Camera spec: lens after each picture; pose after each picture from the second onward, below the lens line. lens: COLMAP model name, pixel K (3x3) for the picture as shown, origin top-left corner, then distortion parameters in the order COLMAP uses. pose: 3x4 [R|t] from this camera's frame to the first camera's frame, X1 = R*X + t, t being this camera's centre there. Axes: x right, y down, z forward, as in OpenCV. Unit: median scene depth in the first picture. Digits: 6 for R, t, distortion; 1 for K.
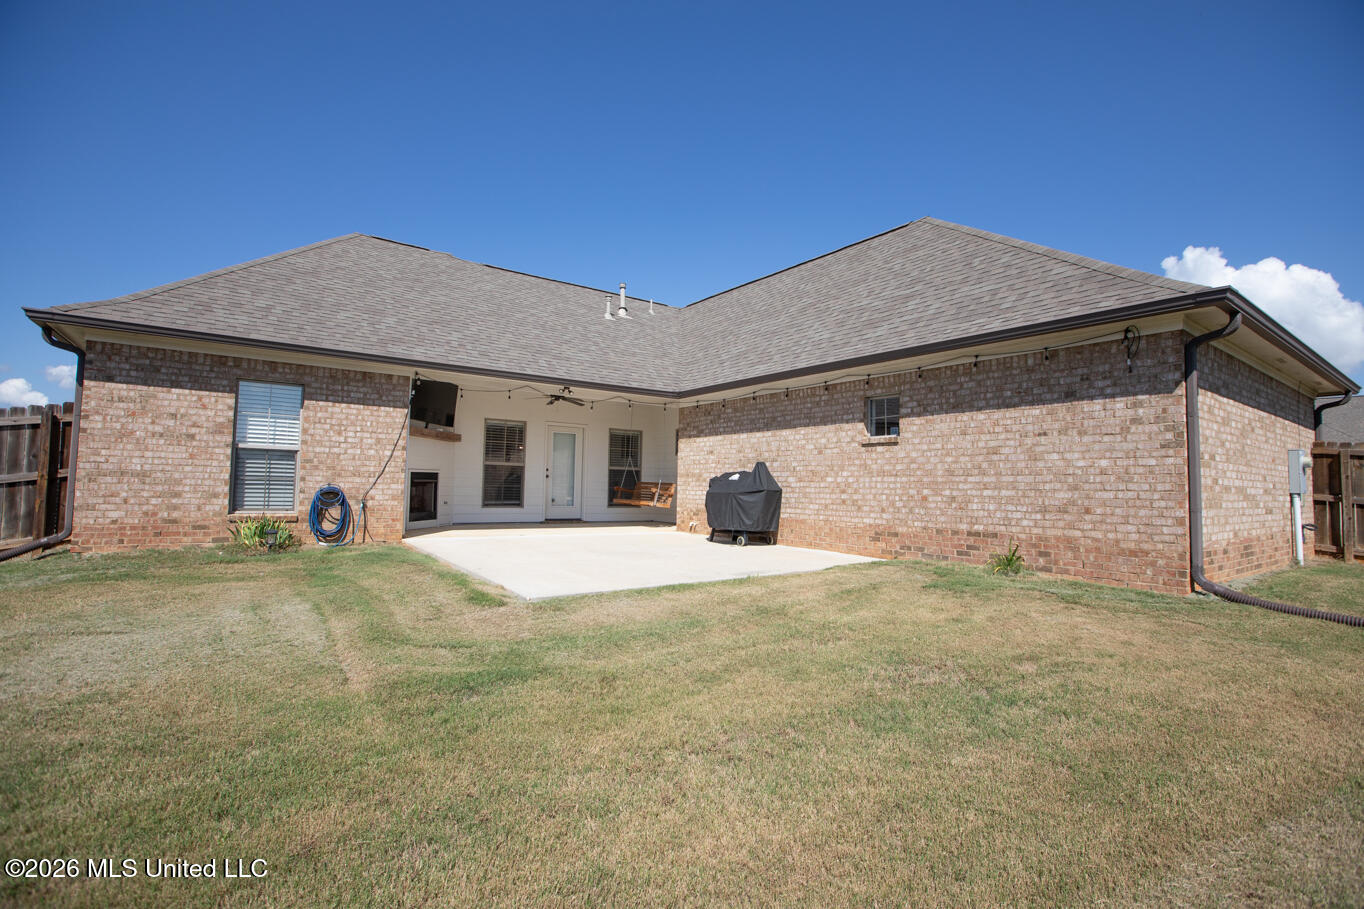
lens RADIAL K [[633.5, 0, 673.4], [0, 633.5, 452.5], [0, 0, 1]] dist [-0.044199, 0.015698]
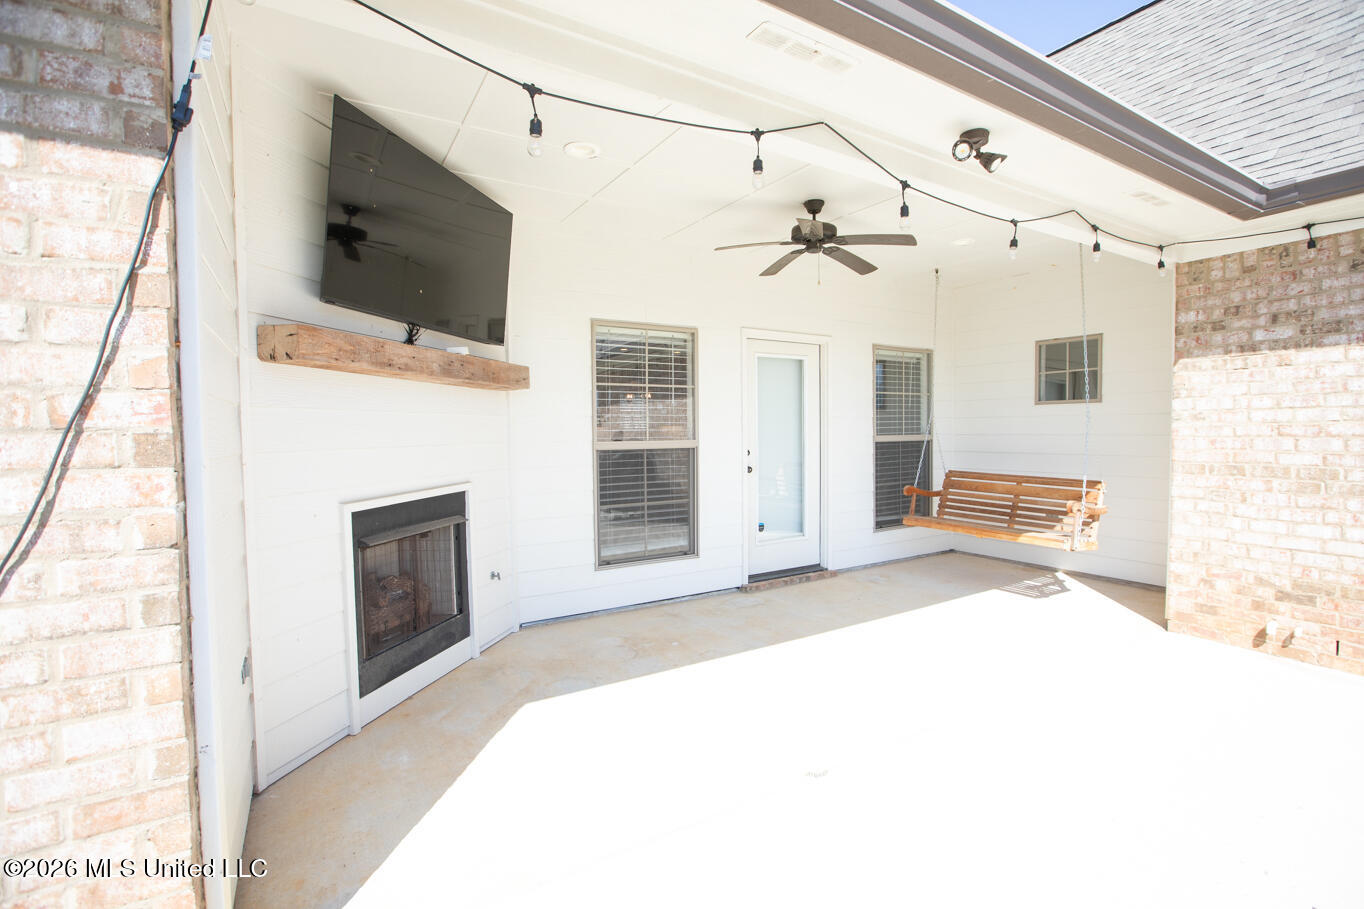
lens RADIAL K [[633.5, 0, 690.6], [0, 633.5, 454.6], [0, 0, 1]] dist [-0.044199, 0.015698]
pose [[0.997673, -0.028565, -0.061901, -0.276369], [0.034354, 0.994926, 0.094566, -0.013068], [0.058886, -0.096472, 0.993592, 0.797350]]
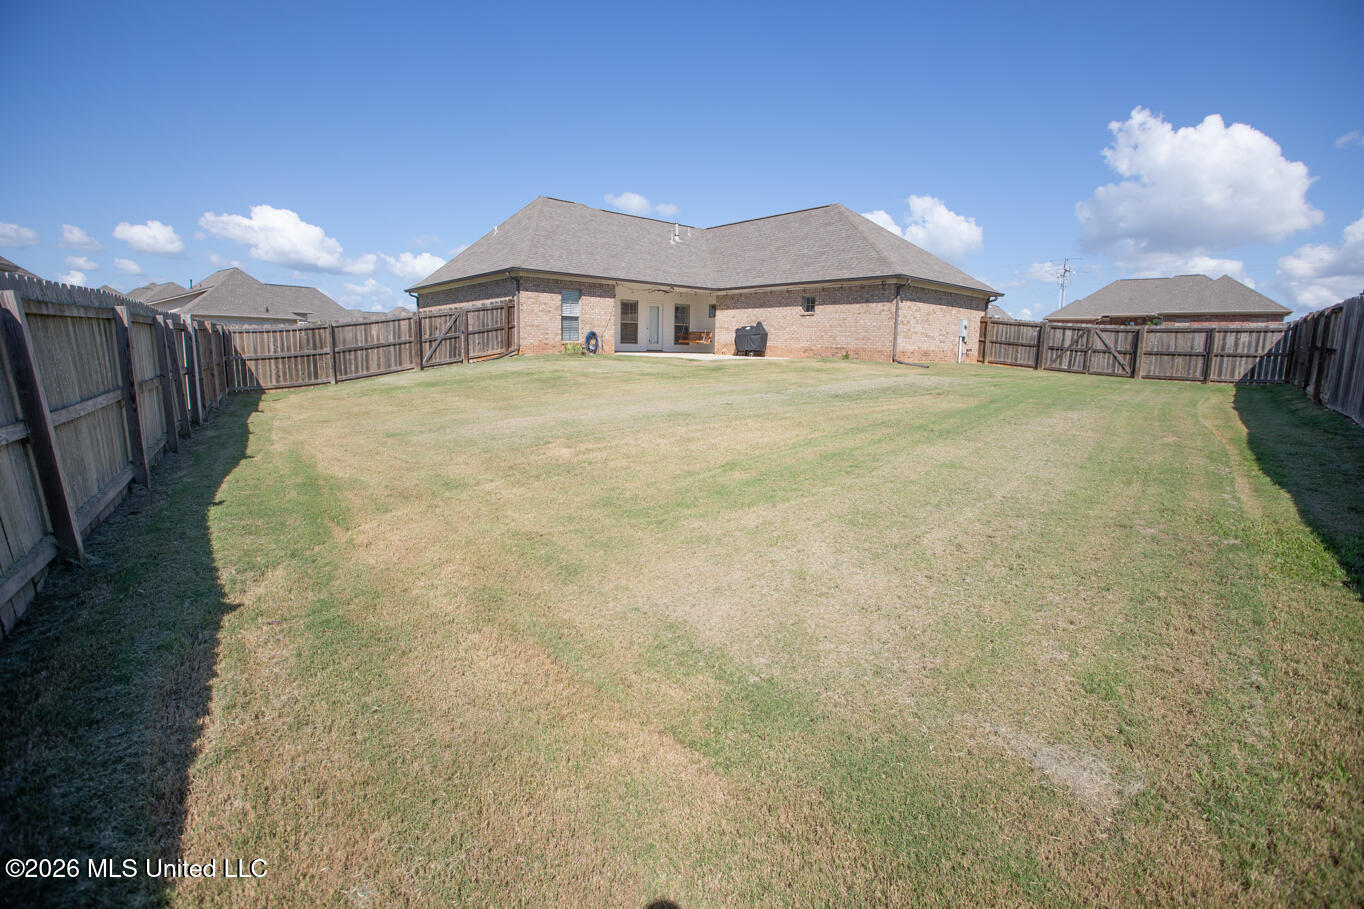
lens RADIAL K [[633.5, 0, 675.8], [0, 633.5, 457.3], [0, 0, 1]] dist [-0.044199, 0.015698]
pose [[0.995661, -0.015855, 0.091693, -0.393686], [-0.005527, 0.973562, 0.228354, -0.029710], [-0.092889, -0.227870, 0.969251, -1.371268]]
